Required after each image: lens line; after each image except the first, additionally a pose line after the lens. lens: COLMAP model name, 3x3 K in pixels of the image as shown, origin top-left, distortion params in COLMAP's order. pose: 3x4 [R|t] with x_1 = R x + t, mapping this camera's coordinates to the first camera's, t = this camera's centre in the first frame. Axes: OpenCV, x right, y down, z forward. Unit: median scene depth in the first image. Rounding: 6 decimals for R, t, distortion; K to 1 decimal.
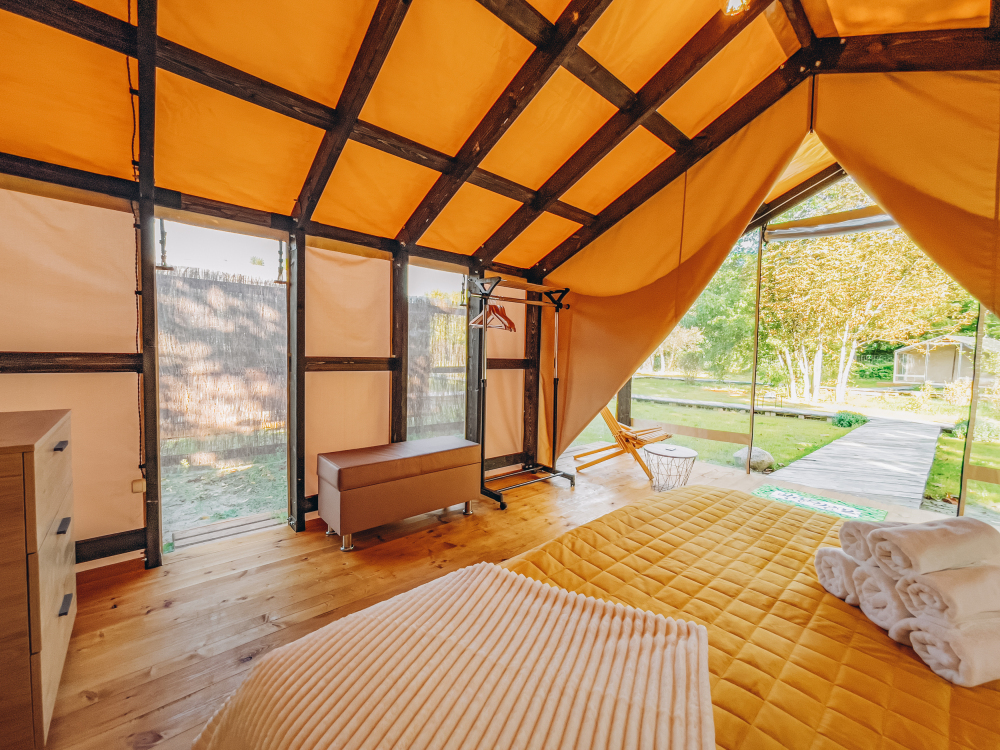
lens RADIAL K [[412.3, 0, 500.0], [0, 412.3, 375.0], [0, 0, 1]] dist [0.001075, 0.000006]
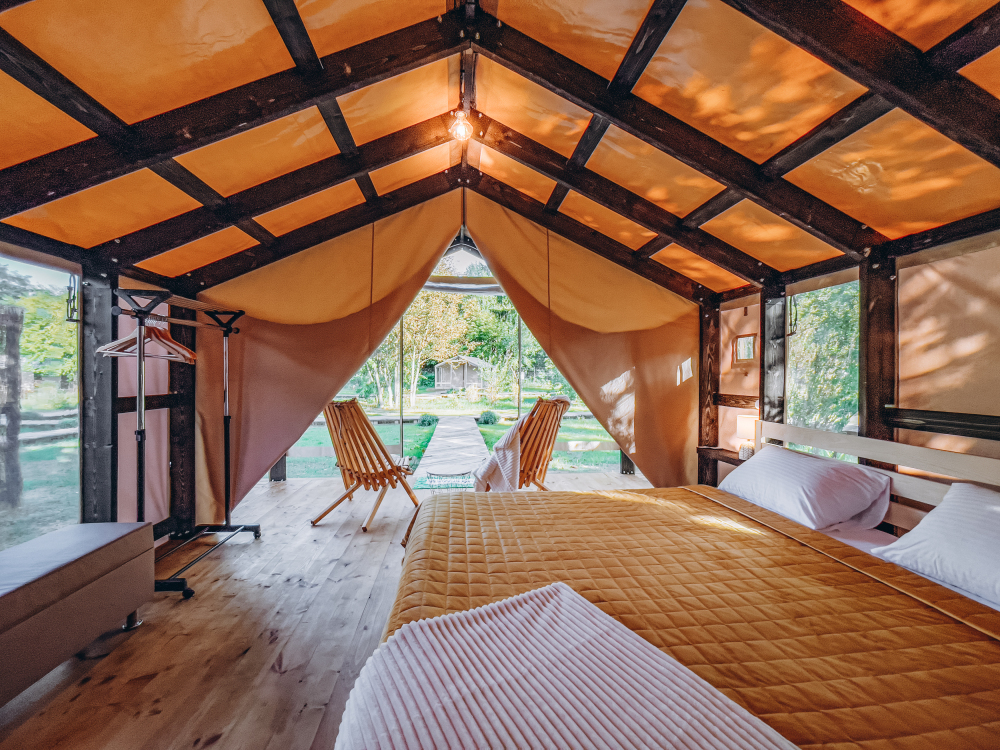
lens RADIAL K [[412.3, 0, 500.0], [0, 412.3, 375.0], [0, 0, 1]] dist [0.001075, 0.000006]
pose [[0.586601, -0.025968, 0.809460, -0.222073], [0.052225, 0.998618, -0.005810, -0.042506], [-0.808191, 0.045682, 0.587147, 0.061764]]
